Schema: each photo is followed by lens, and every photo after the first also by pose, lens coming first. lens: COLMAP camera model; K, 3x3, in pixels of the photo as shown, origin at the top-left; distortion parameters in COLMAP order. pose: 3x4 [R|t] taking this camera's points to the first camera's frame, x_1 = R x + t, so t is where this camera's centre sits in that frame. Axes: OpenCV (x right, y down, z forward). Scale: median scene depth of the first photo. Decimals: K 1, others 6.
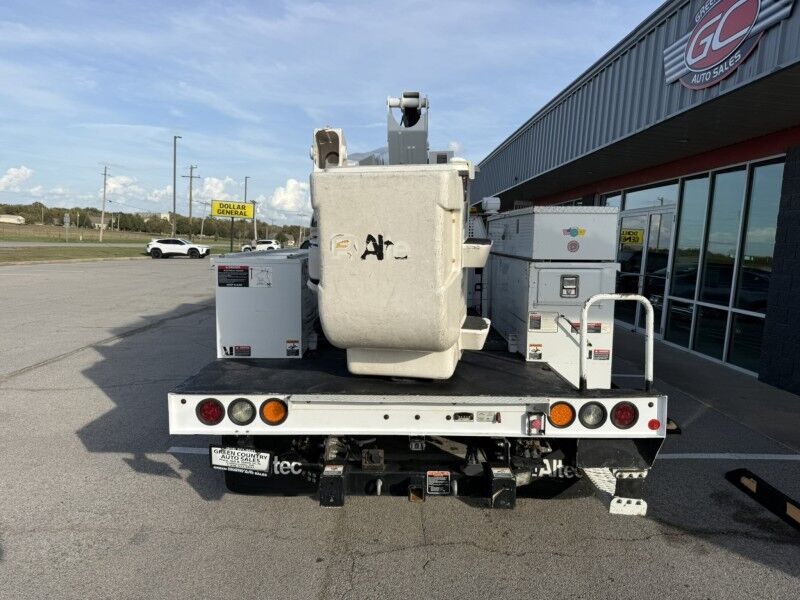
lens RADIAL K [[575.9, 0, 400.0], [0, 575.9, 300.0], [0, 0, 1]] dist [0.011583, 0.003598]
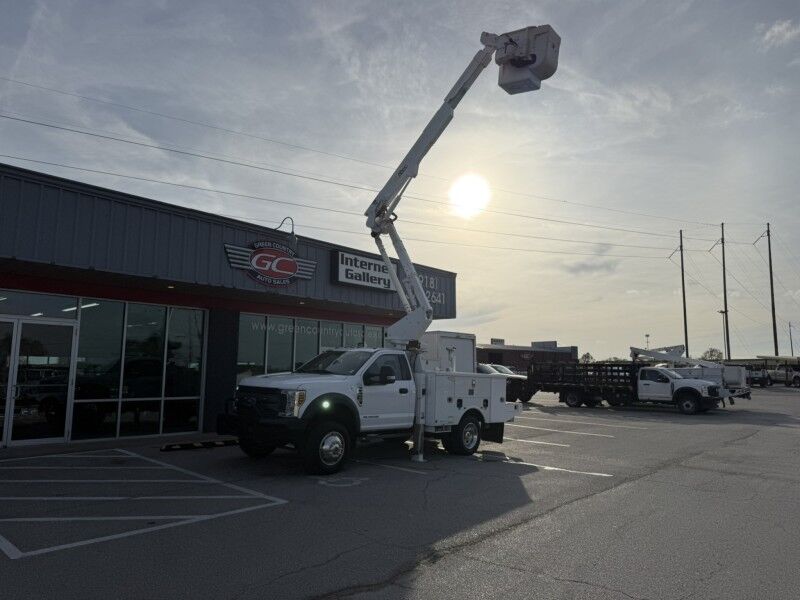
lens RADIAL K [[570.8, 0, 404.0], [0, 570.8, 291.3], [0, 0, 1]] dist [0.221410, -0.315549]
pose [[-0.747337, 0.037503, 0.663386, -1.823772], [0.018873, 0.999201, -0.035227, -0.390876], [-0.664177, -0.013806, -0.747448, 3.334058]]
